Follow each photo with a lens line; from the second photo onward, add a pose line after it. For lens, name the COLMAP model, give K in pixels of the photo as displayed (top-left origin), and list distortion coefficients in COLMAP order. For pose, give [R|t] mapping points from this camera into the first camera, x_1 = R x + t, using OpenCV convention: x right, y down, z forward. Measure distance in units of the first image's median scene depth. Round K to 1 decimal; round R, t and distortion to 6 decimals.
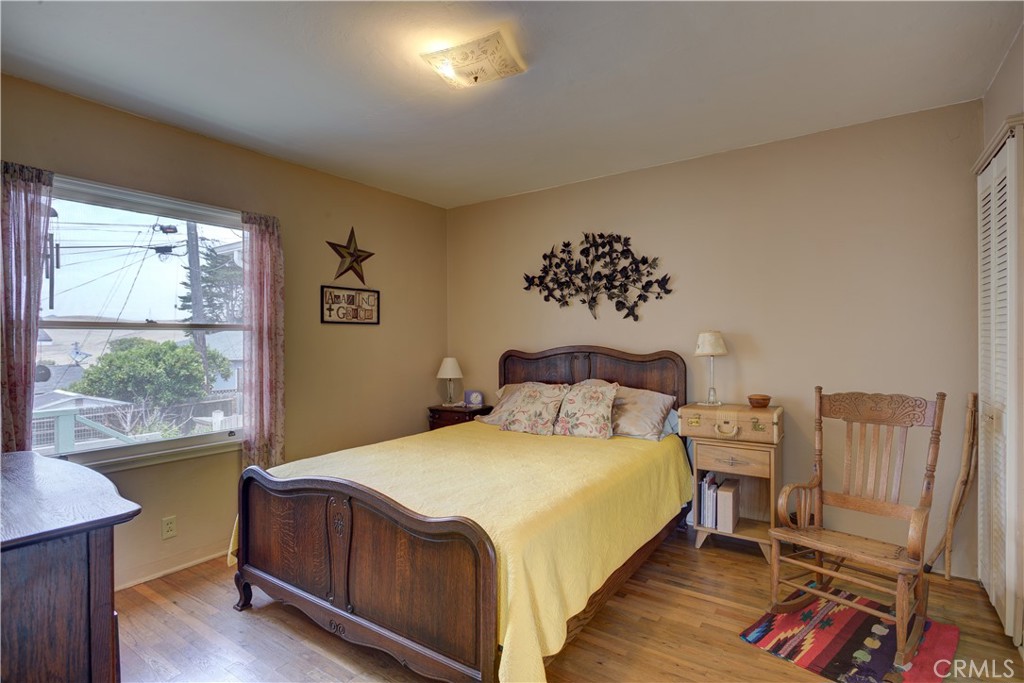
lens RADIAL K [[505.9, 0, 514.2], [0, 505.9, 341.2], [0, 0, 1]] dist [-0.015387, 0.006232]
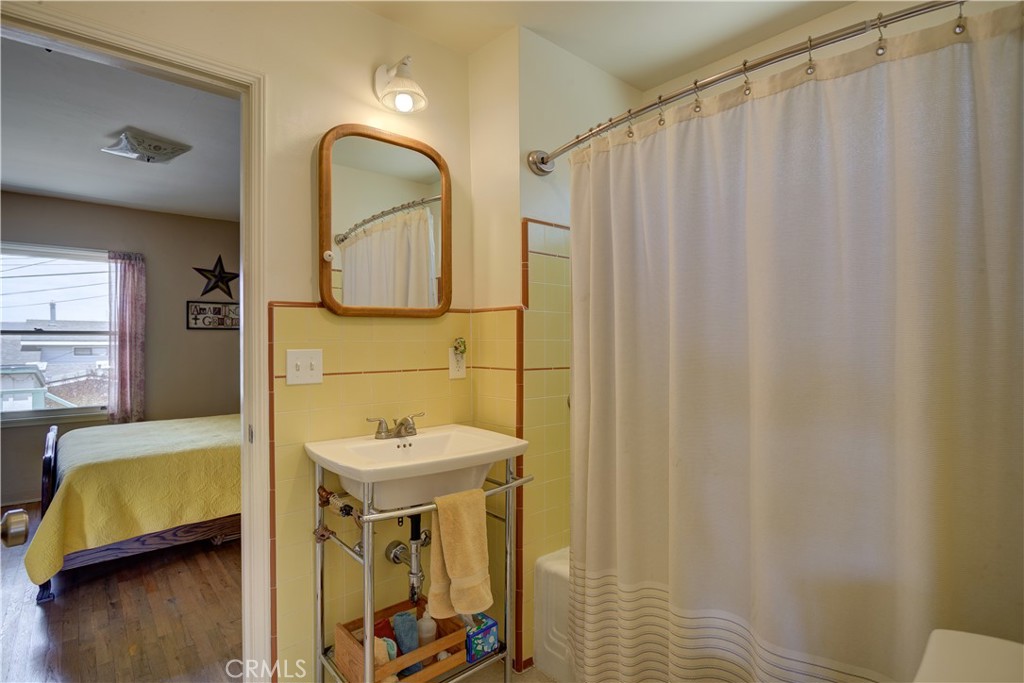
lens RADIAL K [[505.9, 0, 510.8], [0, 505.9, 340.6], [0, 0, 1]] dist [-0.015387, 0.006232]
pose [[0.967379, 0.002873, -0.253316, 0.767310], [-0.004185, 0.999980, -0.004642, -0.003471], [0.253298, 0.005551, 0.967372, -0.065706]]
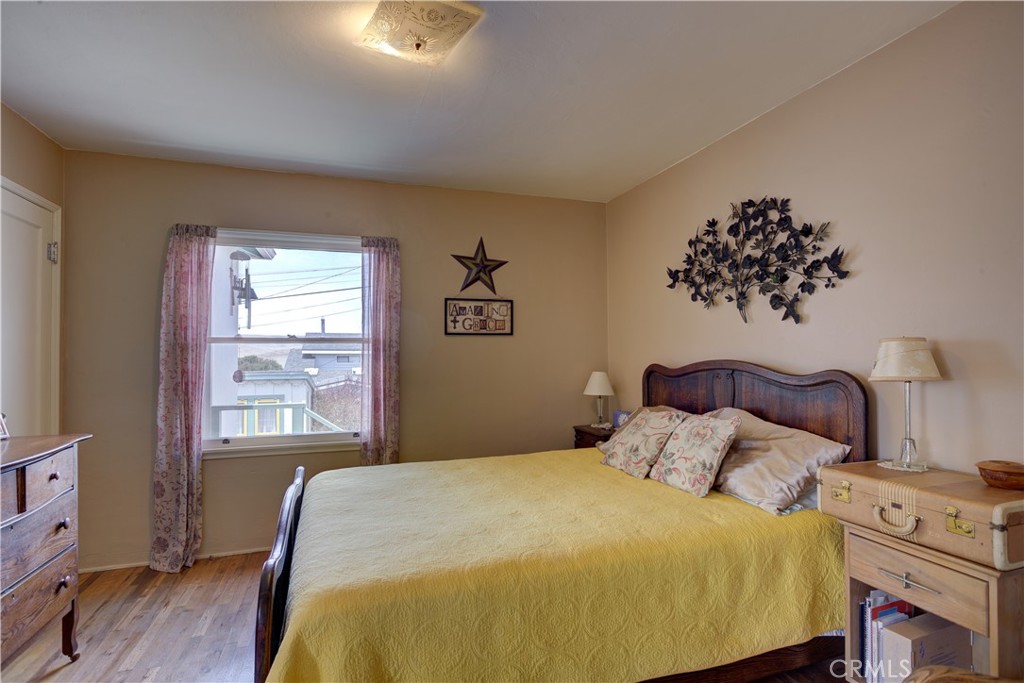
lens RADIAL K [[505.9, 0, 512.0], [0, 505.9, 339.3], [0, 0, 1]] dist [-0.015387, 0.006232]
pose [[0.801606, -0.011682, -0.597738, 0.334783], [-0.002009, 0.999751, -0.022232, -0.004307], [0.597849, 0.019022, 0.801383, 0.254467]]
